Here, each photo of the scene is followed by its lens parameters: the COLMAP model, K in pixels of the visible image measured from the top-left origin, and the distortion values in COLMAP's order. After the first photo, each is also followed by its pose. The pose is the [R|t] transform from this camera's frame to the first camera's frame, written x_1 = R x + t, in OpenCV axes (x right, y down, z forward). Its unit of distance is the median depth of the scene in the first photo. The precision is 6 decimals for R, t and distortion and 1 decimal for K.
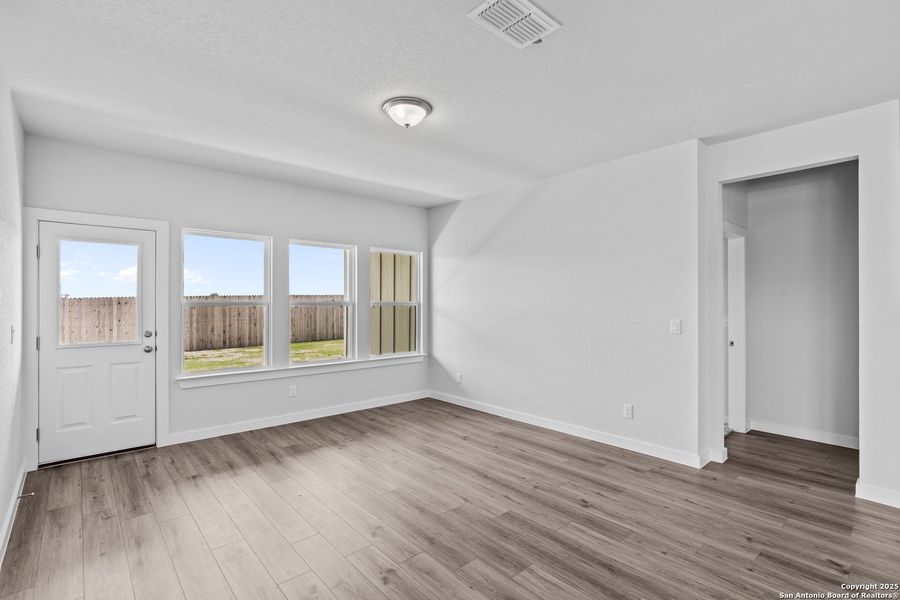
lens RADIAL K [[423.7, 0, 434.0], [0, 423.7, 300.1], [0, 0, 1]] dist [-0.002688, -0.000132]
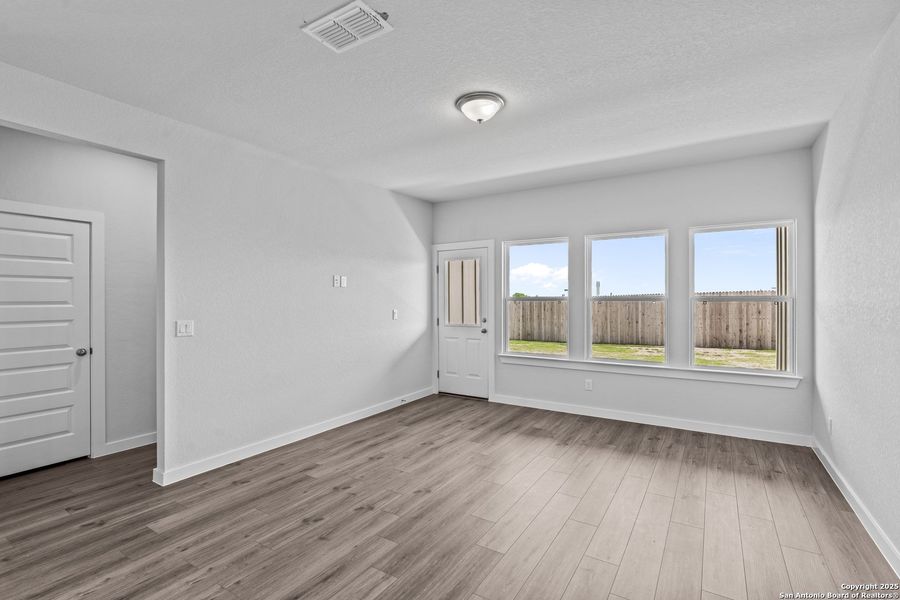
lens RADIAL K [[414.1, 0, 450.0], [0, 414.1, 300.0], [0, 0, 1]] dist [-0.013985, -0.000029]
pose [[0.299306, -0.000388, -0.954157, 0.592774], [0.006781, 0.999976, 0.001721, 0.007368], [0.954133, -0.006986, 0.299302, 0.443841]]
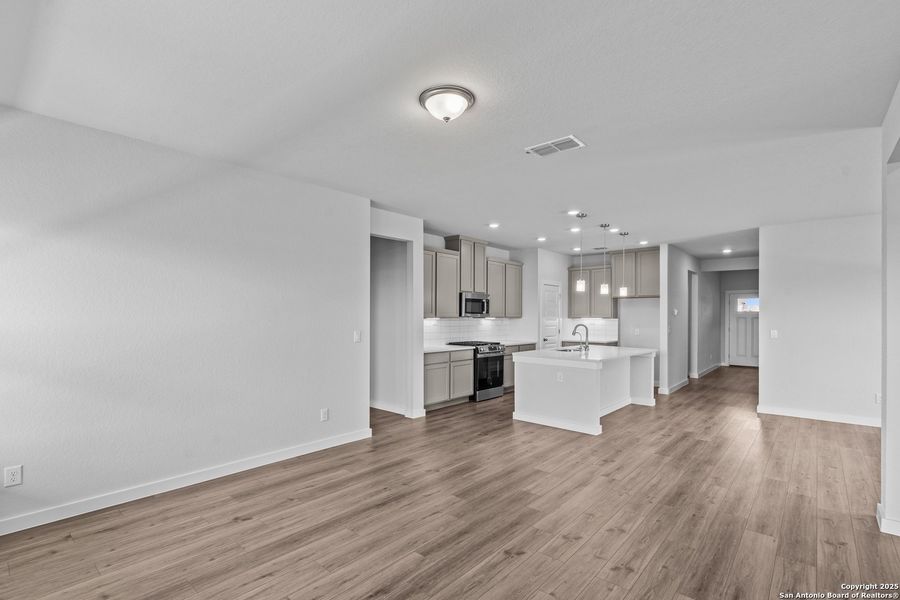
lens RADIAL K [[427.3, 0, 448.5], [0, 427.3, 317.6], [0, 0, 1]] dist [-0.002786, -0.000334]
pose [[-0.151719, -0.002740, 0.988420, -0.658918], [-0.007459, 0.999971, 0.001627, 0.000344], [-0.988395, -0.007126, -0.151735, 0.789358]]
